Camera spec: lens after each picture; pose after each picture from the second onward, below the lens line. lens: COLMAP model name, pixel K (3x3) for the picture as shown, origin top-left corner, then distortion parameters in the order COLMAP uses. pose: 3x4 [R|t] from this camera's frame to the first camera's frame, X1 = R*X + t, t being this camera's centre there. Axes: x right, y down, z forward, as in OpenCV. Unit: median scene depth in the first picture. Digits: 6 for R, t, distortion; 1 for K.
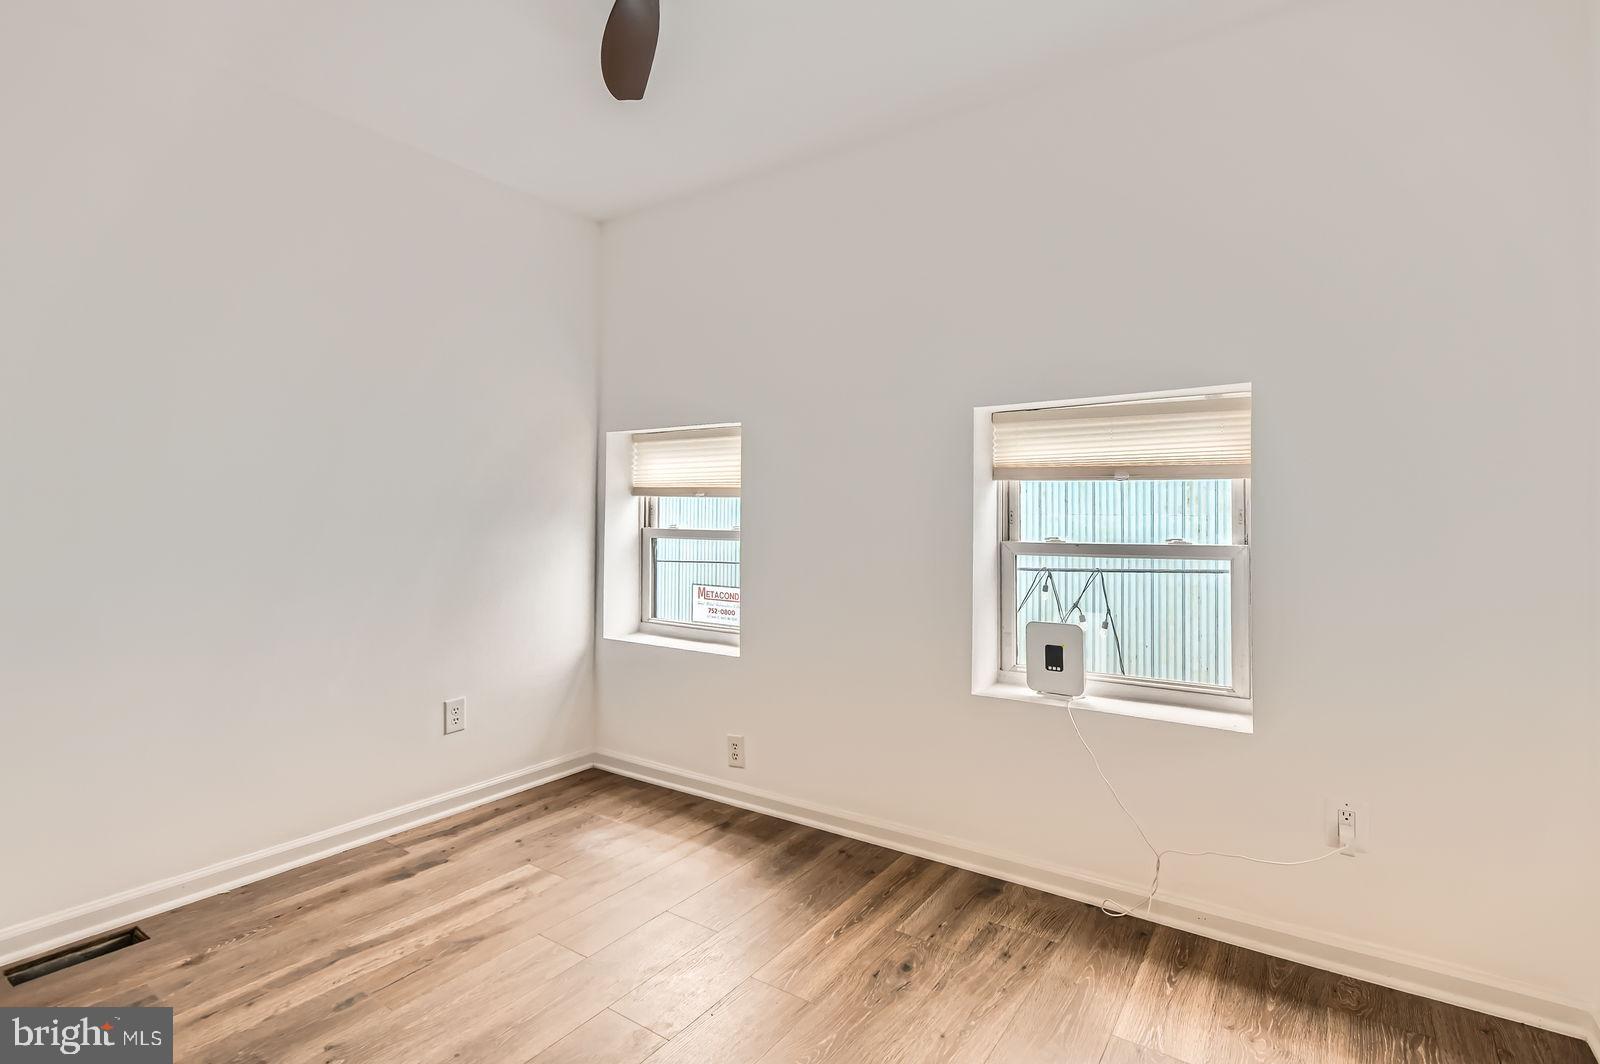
lens RADIAL K [[747.5, 0, 784.9], [0, 747.5, 495.7], [0, 0, 1]] dist [0.003658, -0.000605]
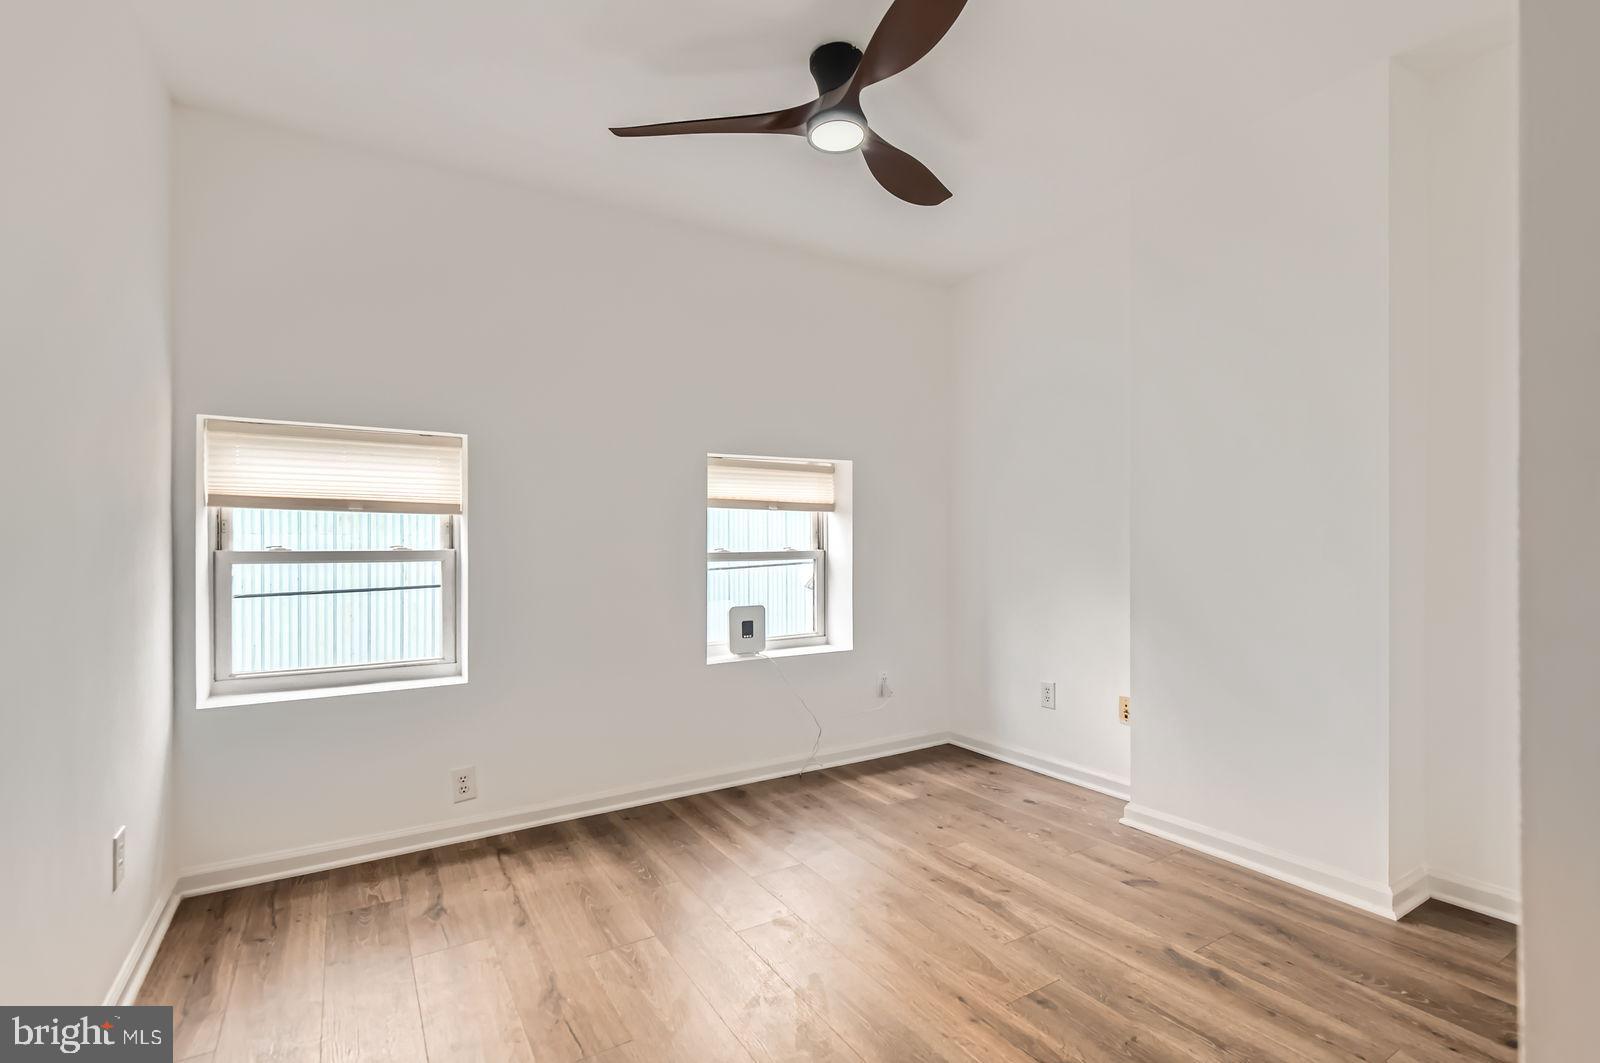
lens RADIAL K [[747.5, 0, 804.0], [0, 747.5, 540.8], [0, 0, 1]] dist [0.003658, -0.000605]
pose [[0.408891, -0.009736, 0.912531, -0.768593], [-0.022175, 0.999542, 0.020601, 0.006936], [-0.912314, -0.028659, 0.408488, 0.241737]]
